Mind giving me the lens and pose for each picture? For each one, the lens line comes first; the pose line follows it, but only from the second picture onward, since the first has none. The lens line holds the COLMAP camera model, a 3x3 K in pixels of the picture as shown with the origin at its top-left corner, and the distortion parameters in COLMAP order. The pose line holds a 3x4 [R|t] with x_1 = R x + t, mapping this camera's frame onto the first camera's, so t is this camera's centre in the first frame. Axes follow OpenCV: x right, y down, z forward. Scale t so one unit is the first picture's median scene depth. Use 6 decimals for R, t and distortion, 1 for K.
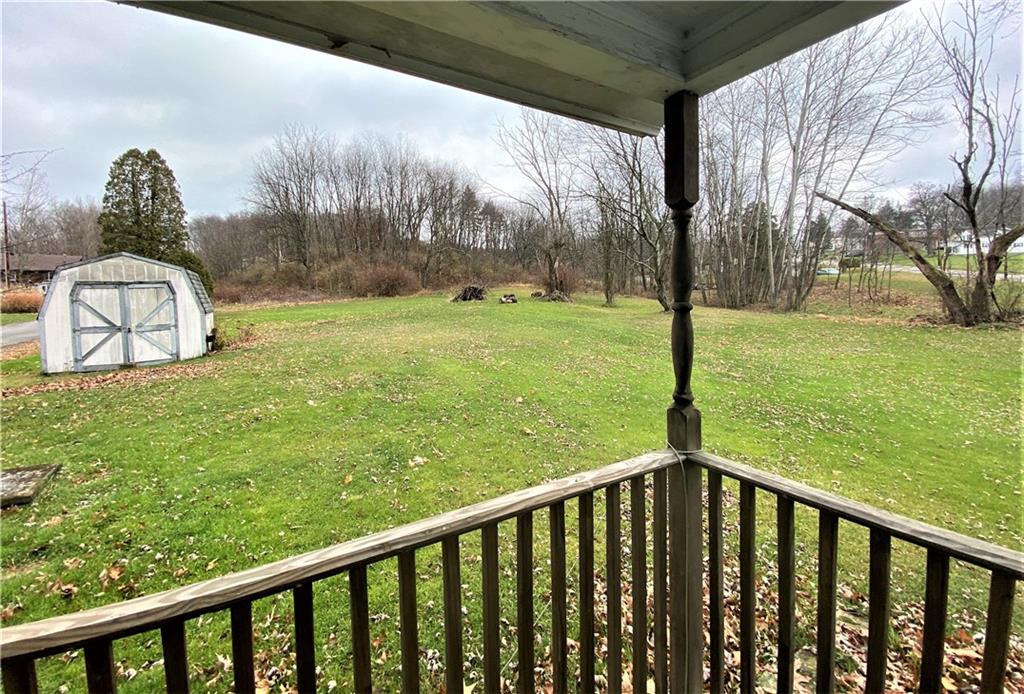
lens RADIAL K [[417.4, 0, 509.9], [0, 417.4, 307.0], [0, 0, 1]] dist [-0.011186, -0.002129]
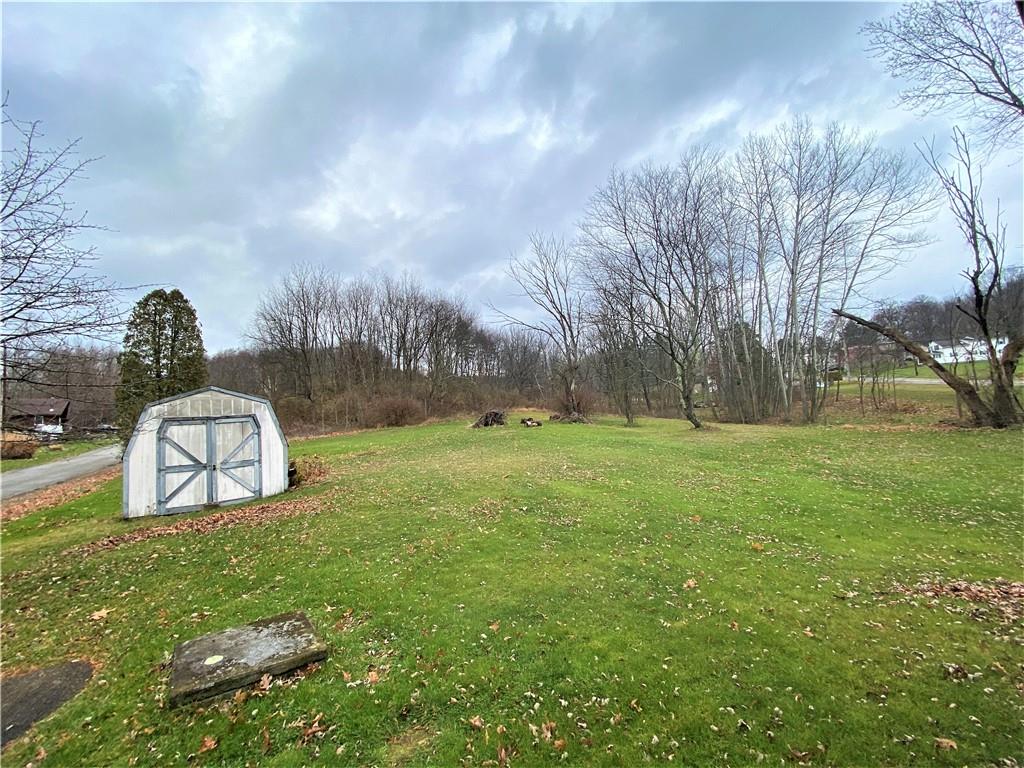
lens RADIAL K [[409.6, 0, 513.4], [0, 409.6, 379.2], [0, 0, 1]] dist [-0.001287, -0.005222]
pose [[0.998631, -0.037908, 0.036055, -0.144628], [0.042245, 0.990833, -0.128318, 0.002318], [-0.030860, 0.129665, 0.991077, 0.009062]]
